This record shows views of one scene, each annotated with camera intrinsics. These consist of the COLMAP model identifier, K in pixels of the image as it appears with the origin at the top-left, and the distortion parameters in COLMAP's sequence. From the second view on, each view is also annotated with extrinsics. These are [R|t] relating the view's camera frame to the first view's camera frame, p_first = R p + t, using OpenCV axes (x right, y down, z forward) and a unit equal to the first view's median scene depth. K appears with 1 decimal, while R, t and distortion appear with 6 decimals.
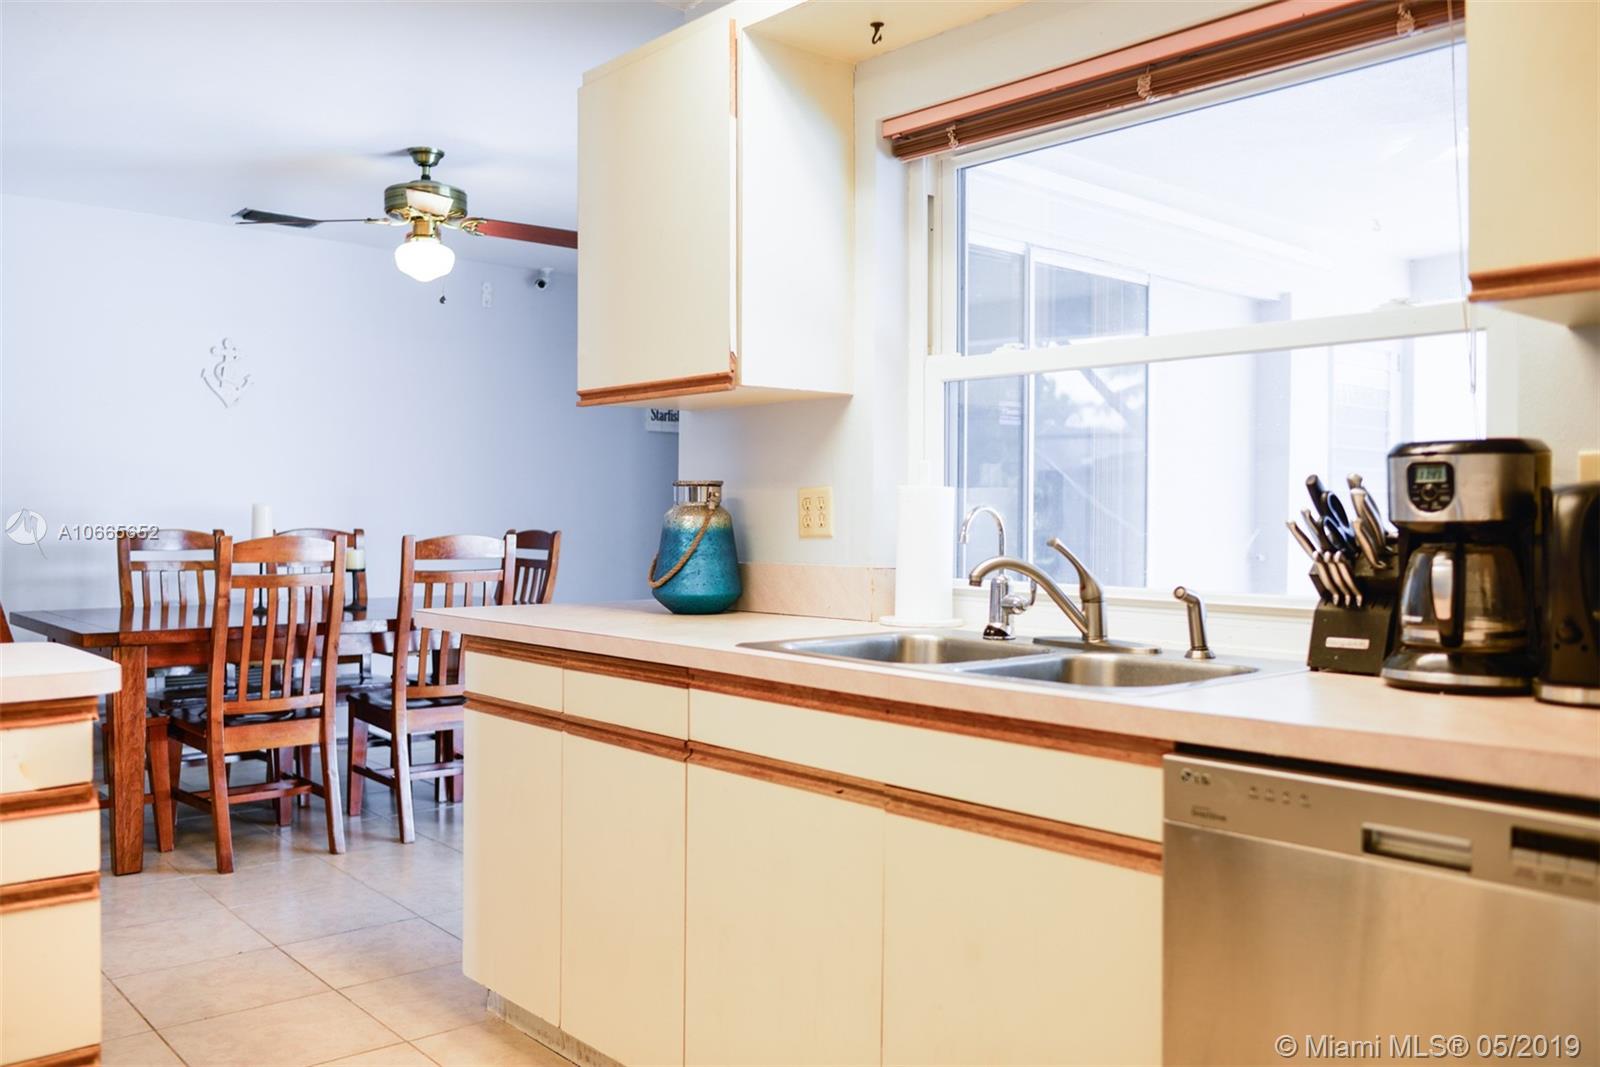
lens RADIAL K [[1298.9, 0, 799.7], [0, 1298.9, 531.4], [0, 0, 1]] dist [-0.010603, -0.003533]
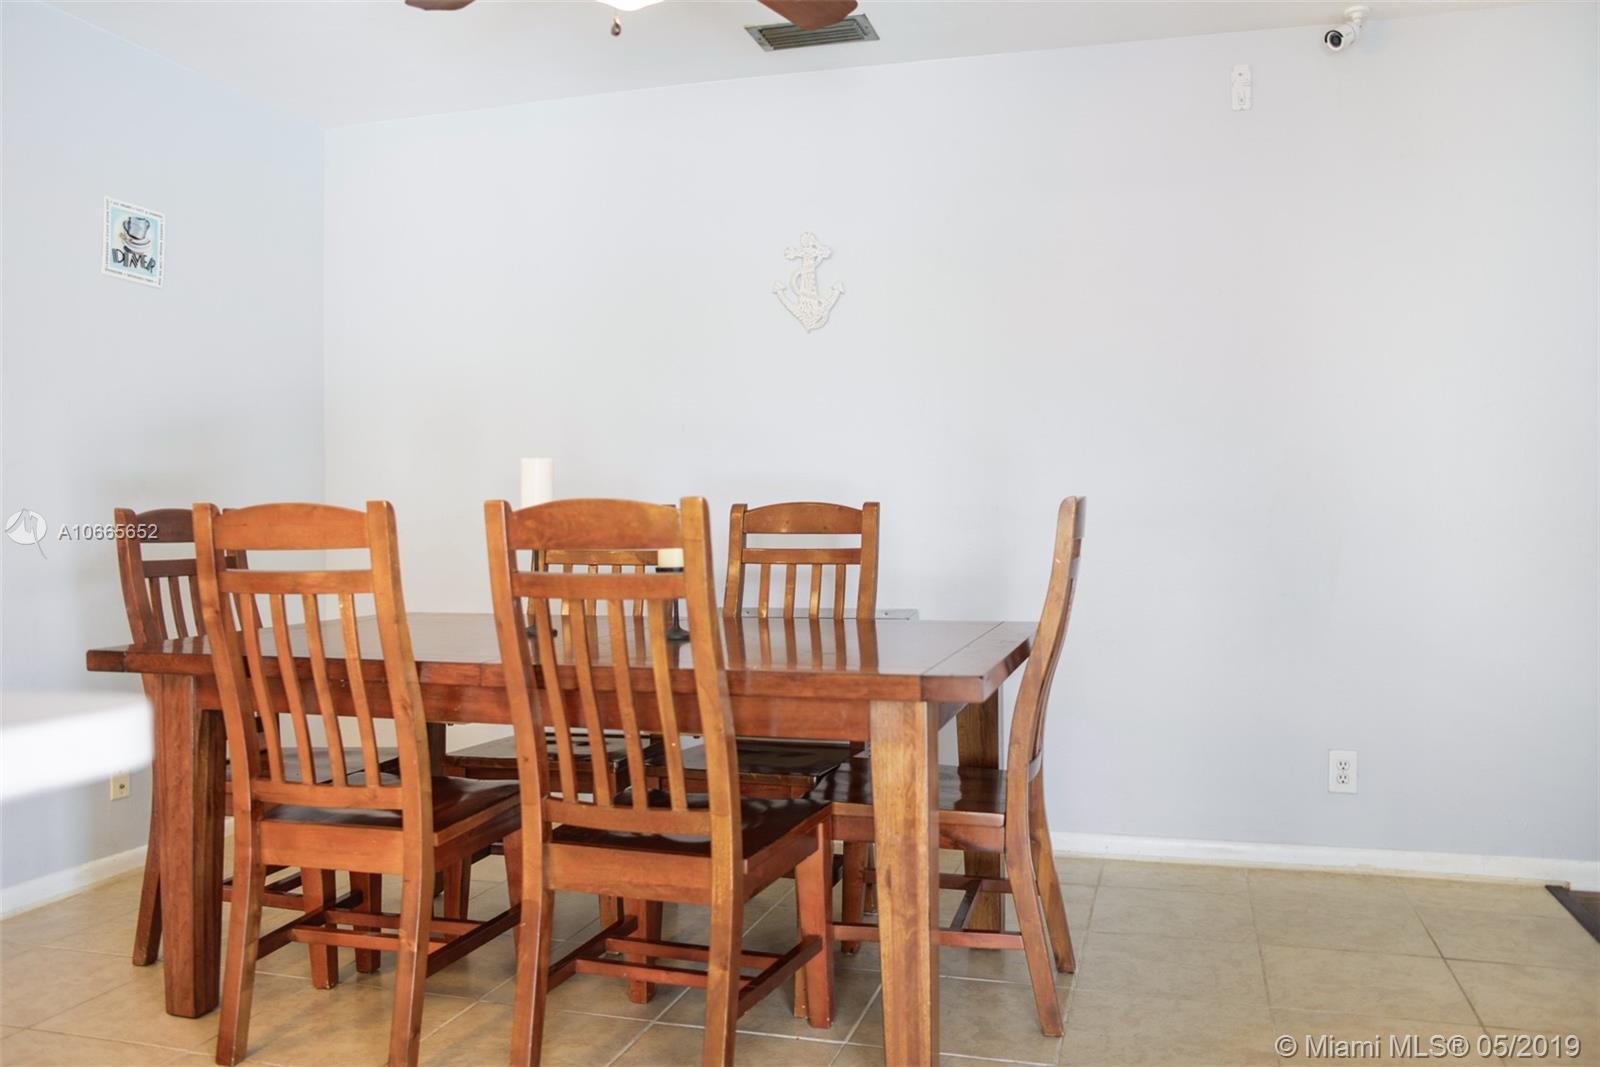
lens RADIAL K [[1298.9, 0, 800.5], [0, 1298.9, 529.4], [0, 0, 1]] dist [-0.010603, -0.003533]
pose [[0.541065, 0.011469, -0.840902, 0.208010], [-0.009971, 0.999924, 0.007222, 0.007318], [0.840922, 0.004477, 0.541138, 0.909121]]
